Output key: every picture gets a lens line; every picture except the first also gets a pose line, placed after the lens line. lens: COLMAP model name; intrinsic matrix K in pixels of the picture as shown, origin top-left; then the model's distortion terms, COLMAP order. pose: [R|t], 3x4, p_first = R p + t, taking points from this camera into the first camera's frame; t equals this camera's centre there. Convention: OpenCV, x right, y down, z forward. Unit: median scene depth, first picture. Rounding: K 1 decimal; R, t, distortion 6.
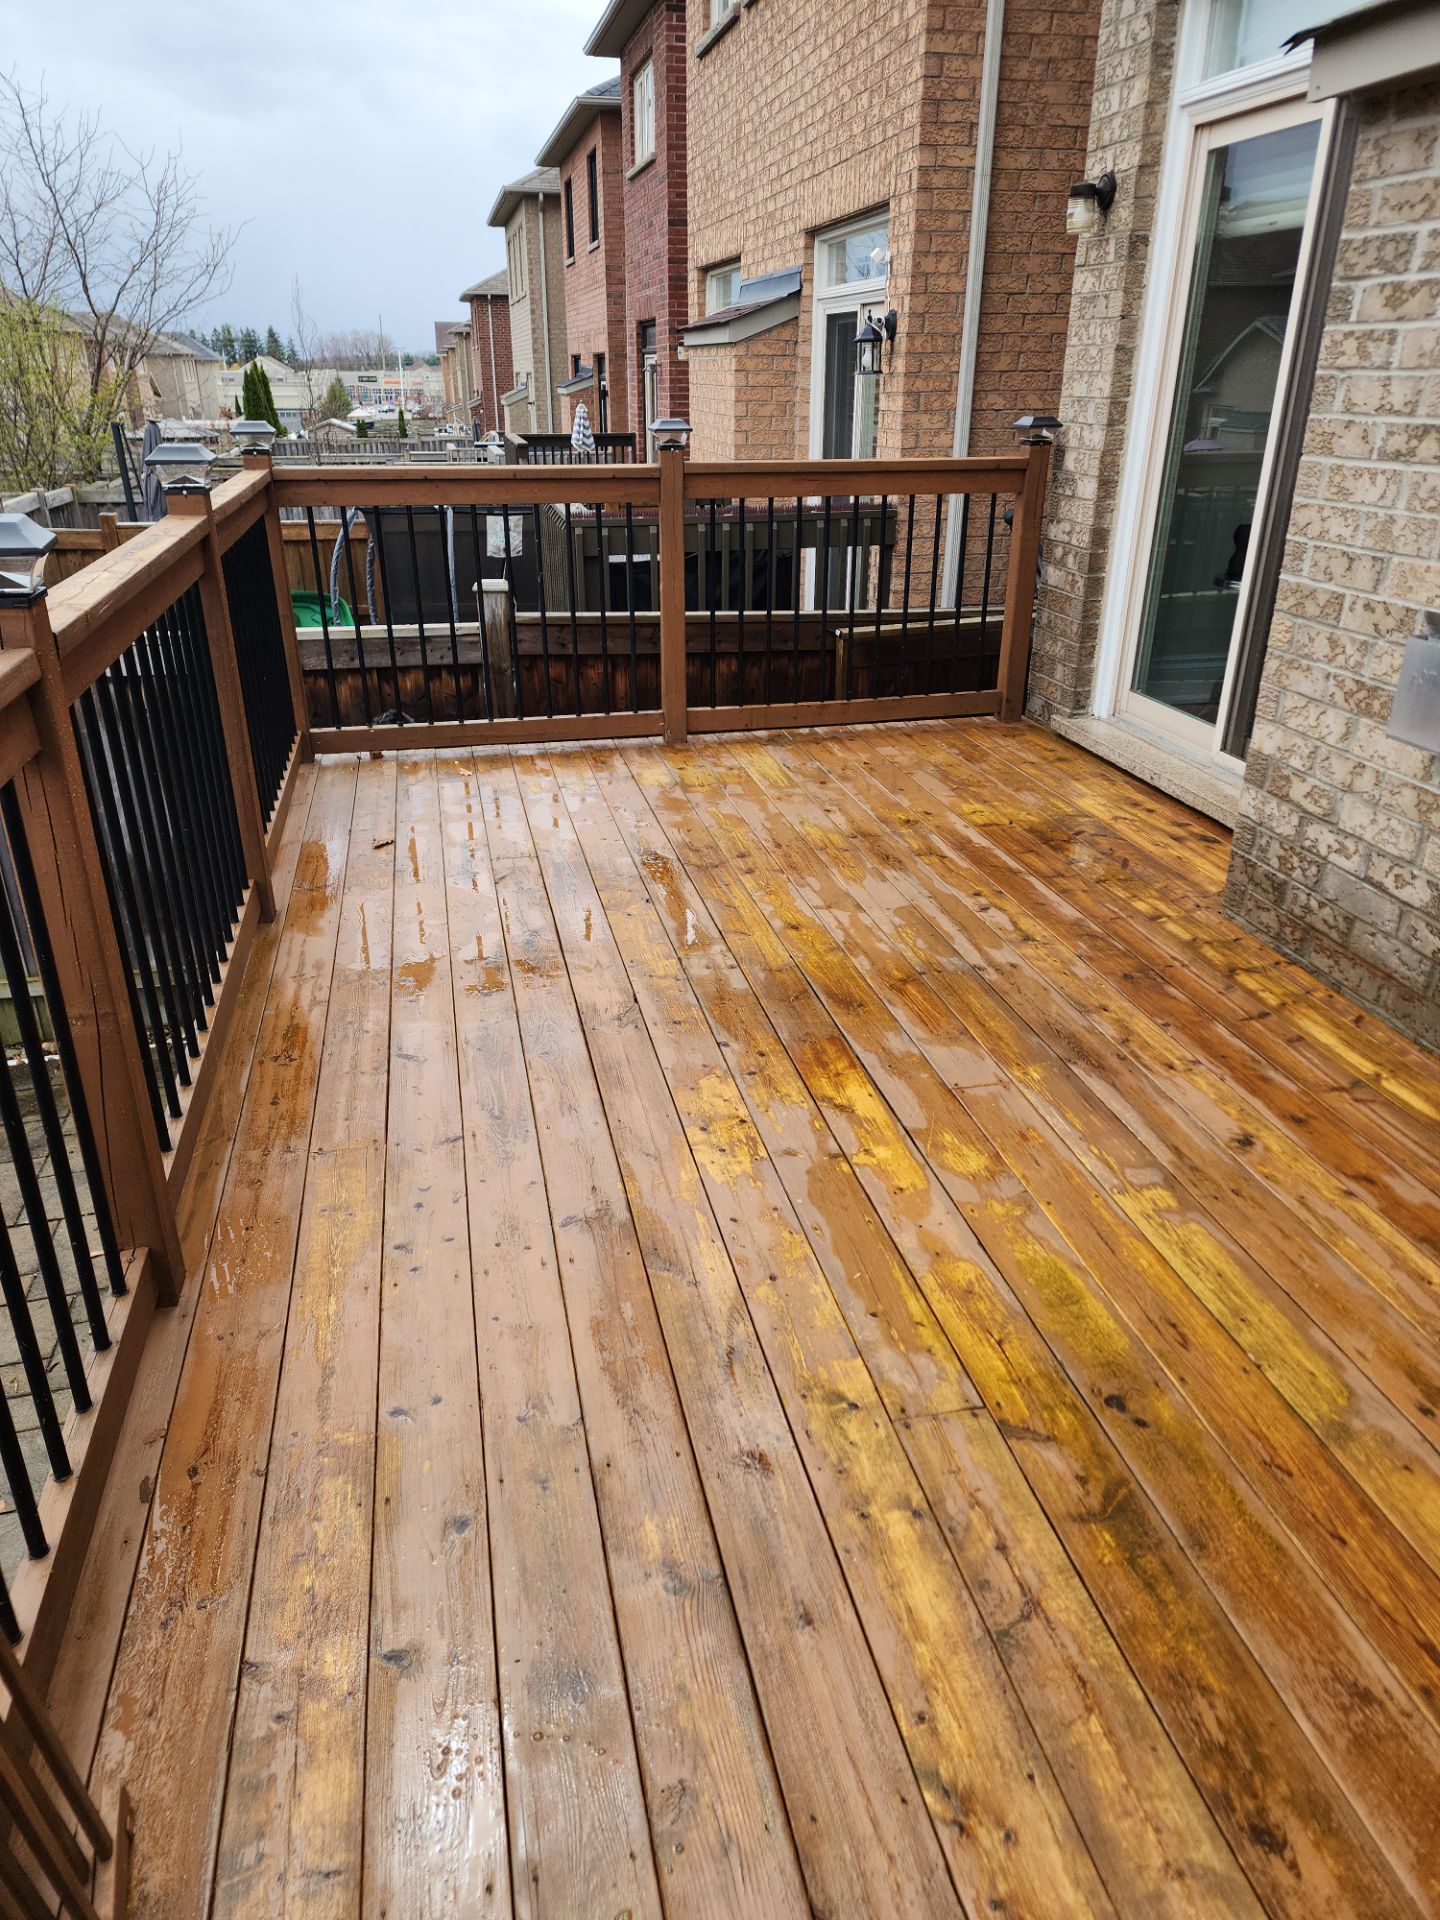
lens RADIAL K [[1278.3, 0, 720.4], [0, 1278.3, 946.2], [0, 0, 1]] dist [0.070232, -0.055930]
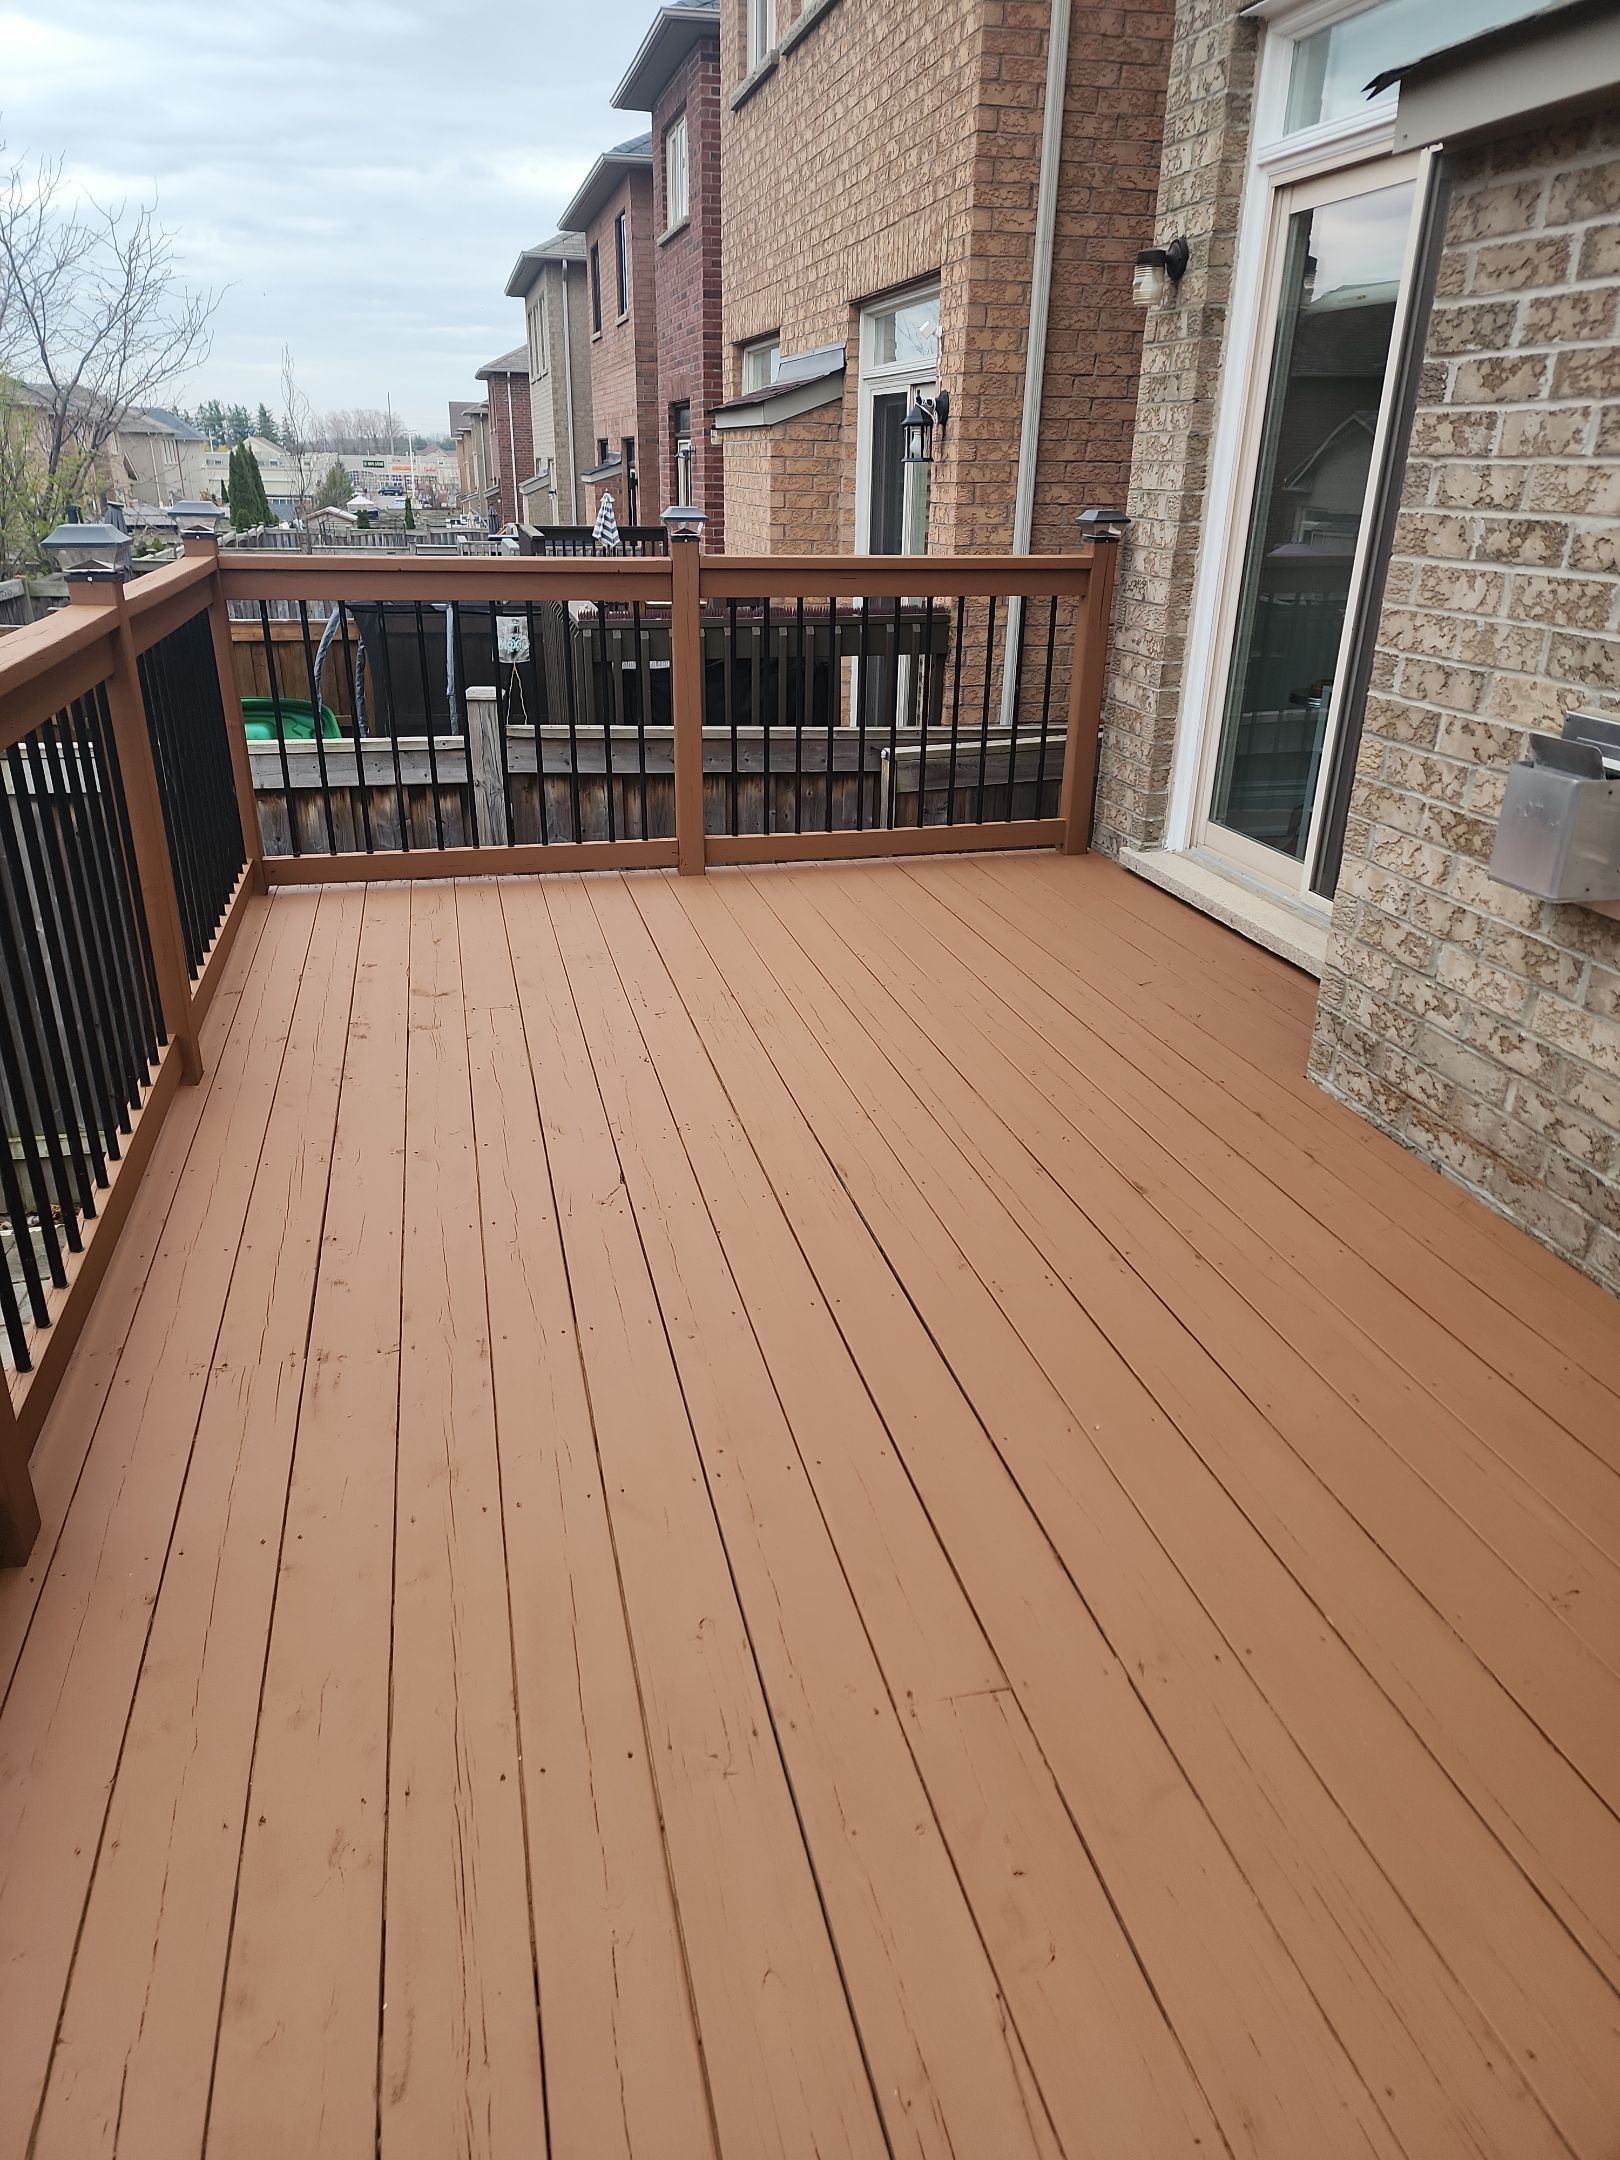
lens RADIAL K [[1438.0, 0, 807.8], [0, 1438.0, 1065.6], [0, 0, 1]] dist [0.072377, -0.063315]
pose [[0.999631, 0.003966, 0.026878, 0.015254], [-0.003296, 0.999684, -0.024934, -0.004782], [-0.026968, 0.024837, 0.999328, 0.020212]]
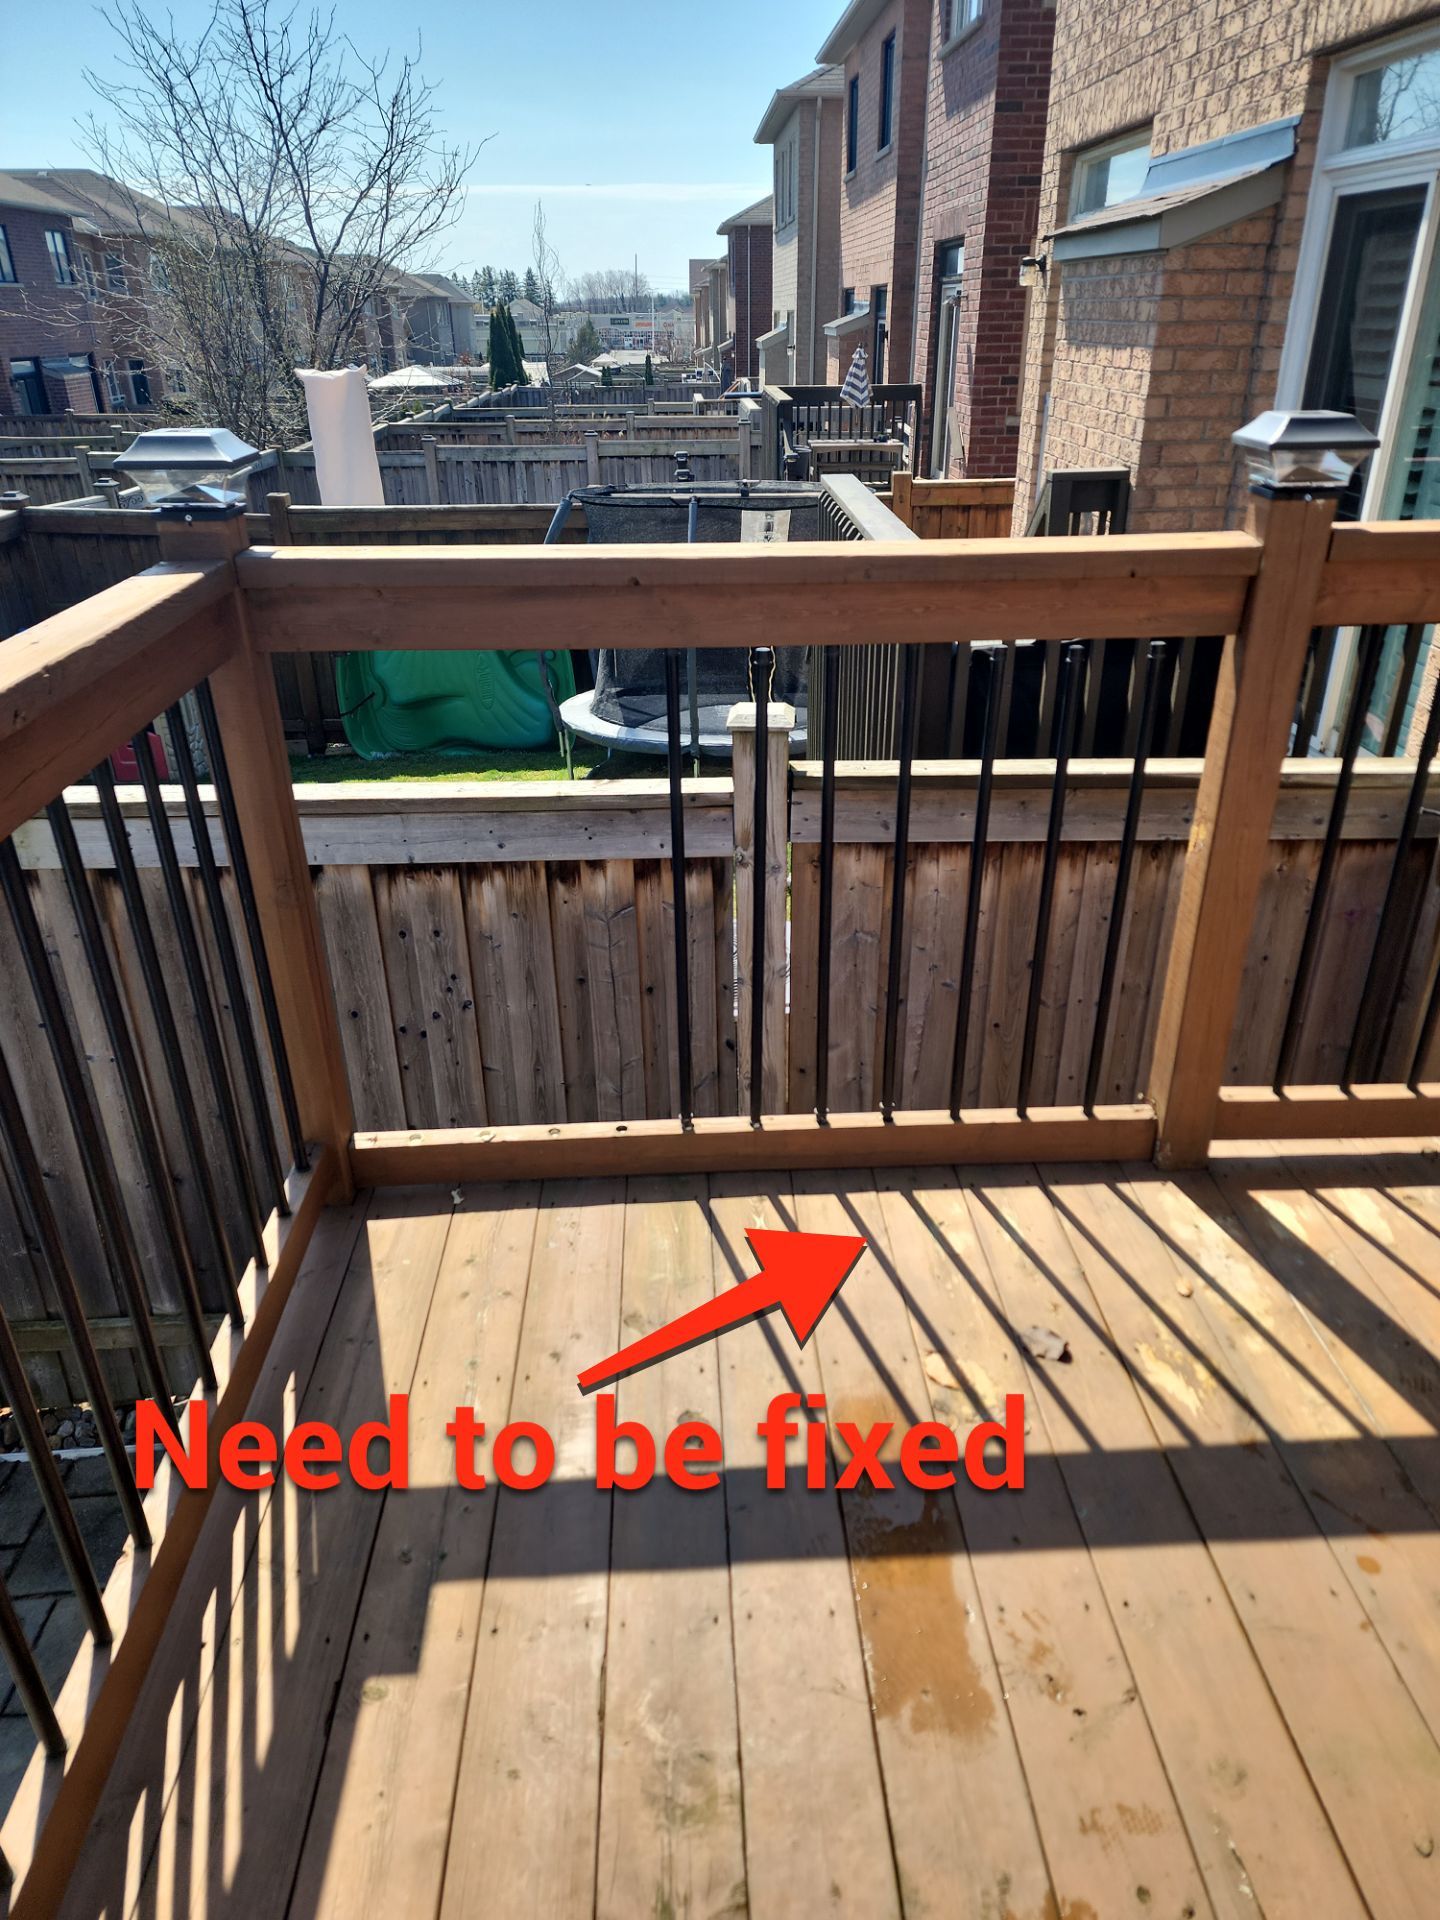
lens RADIAL K [[1268.7, 0, 739.7], [0, 1268.7, 947.6], [0, 0, 1]] dist [0.079356, -0.062730]
pose [[0.986921, 0.064776, -0.147619, -0.099774], [-0.058651, 0.997242, 0.045481, -0.200824], [0.150157, -0.036229, 0.987998, 0.461602]]
